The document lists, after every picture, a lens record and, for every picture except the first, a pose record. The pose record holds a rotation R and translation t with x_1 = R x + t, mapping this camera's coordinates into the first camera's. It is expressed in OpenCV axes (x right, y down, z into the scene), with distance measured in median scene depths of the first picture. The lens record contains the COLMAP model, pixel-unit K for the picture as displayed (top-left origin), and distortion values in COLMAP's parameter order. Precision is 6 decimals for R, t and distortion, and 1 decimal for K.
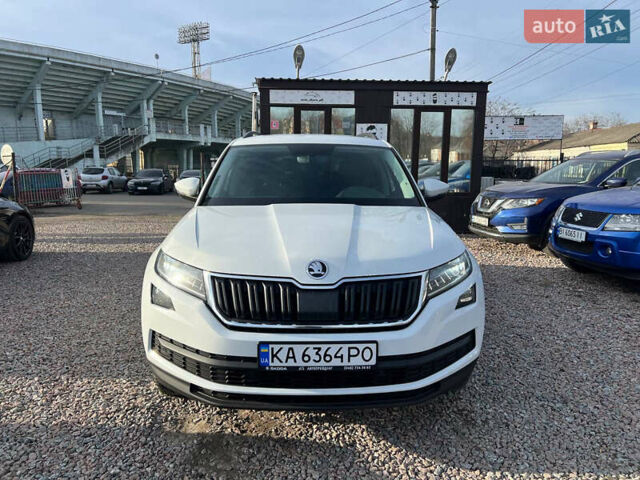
lens RADIAL K [[480.3, 0, 320.0], [0, 480.3, 240.0], [0, 0, 1]] dist [0.057562, -0.007518]
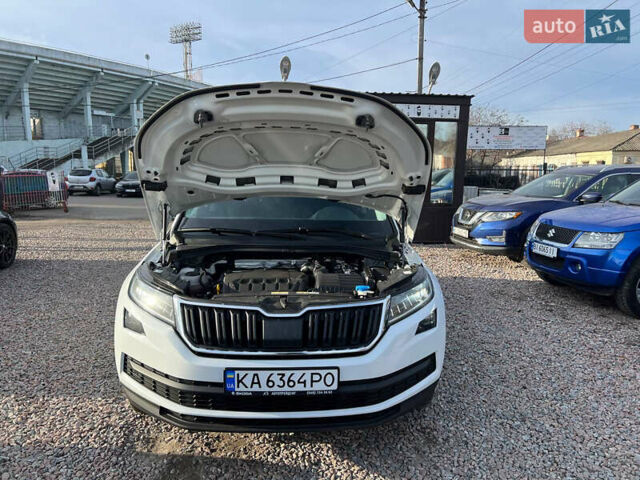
lens RADIAL K [[480.3, 0, 320.0], [0, 480.3, 240.0], [0, 0, 1]] dist [0.057562, -0.007518]
pose [[0.999736, 0.010215, 0.020560, 0.026204], [-0.010103, 0.999934, -0.005559, -0.030261], [-0.020615, 0.005349, 0.999773, -0.027133]]
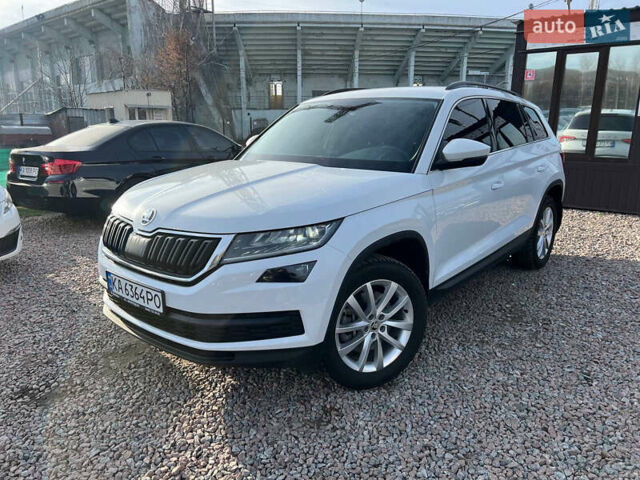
lens RADIAL K [[480.3, 0, 320.0], [0, 480.3, 240.0], [0, 0, 1]] dist [0.057562, -0.007518]
pose [[0.761800, 0.158604, -0.628097, 0.510322], [-0.108589, 0.987111, 0.117556, -0.033713], [0.638647, -0.021350, 0.769204, 0.192389]]
